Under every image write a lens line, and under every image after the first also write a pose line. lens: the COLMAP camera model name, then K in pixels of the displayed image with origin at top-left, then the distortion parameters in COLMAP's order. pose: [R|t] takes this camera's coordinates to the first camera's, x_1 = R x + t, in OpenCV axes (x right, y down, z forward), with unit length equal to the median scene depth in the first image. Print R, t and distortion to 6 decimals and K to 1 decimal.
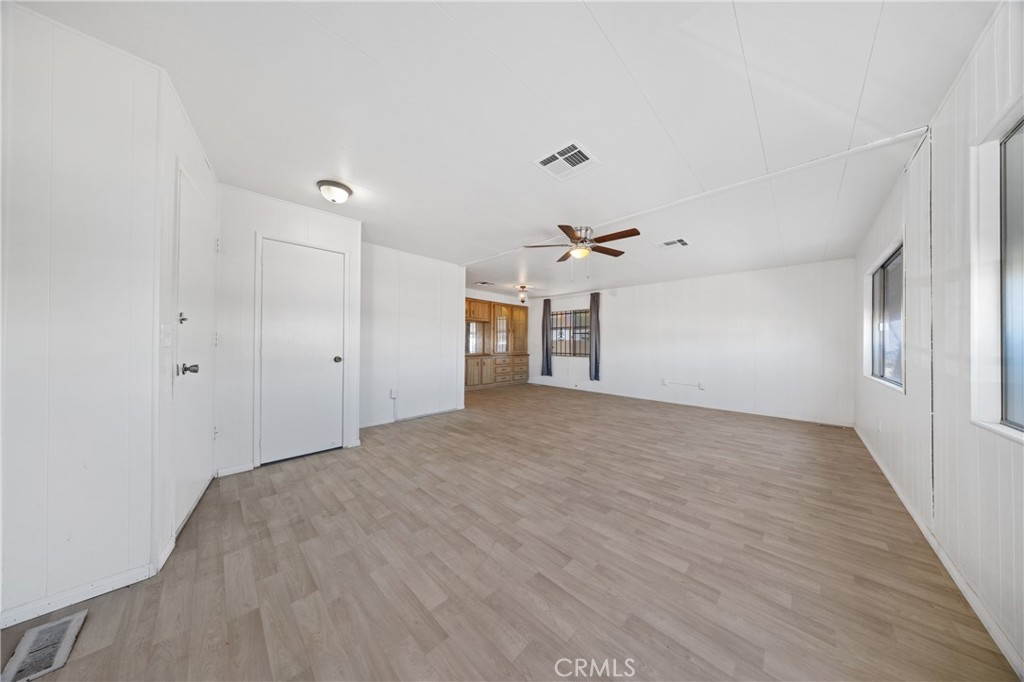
lens RADIAL K [[298.7, 0, 511.8], [0, 298.7, 337.9], [0, 0, 1]] dist [0.000715, 0.000089]
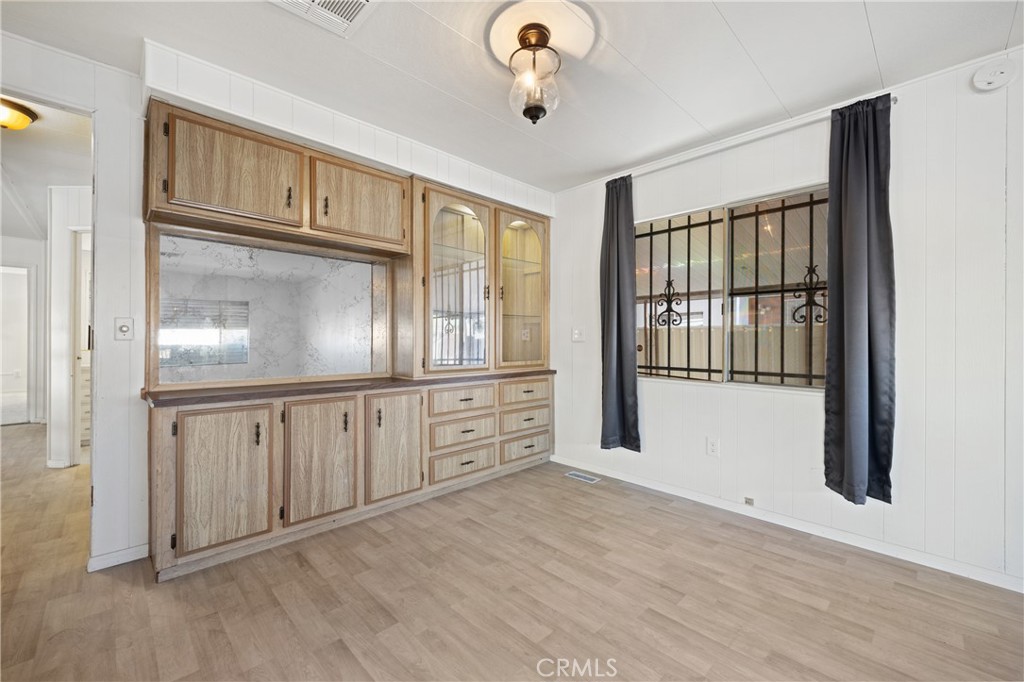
lens RADIAL K [[413.8, 0, 505.4], [0, 413.8, 336.4], [0, 0, 1]] dist [0.000947, 0.000019]
pose [[0.999506, -0.007958, -0.030412, 0.023806], [0.008398, 0.999861, 0.014397, 0.015839], [0.030293, -0.014645, 0.999434, 0.690747]]
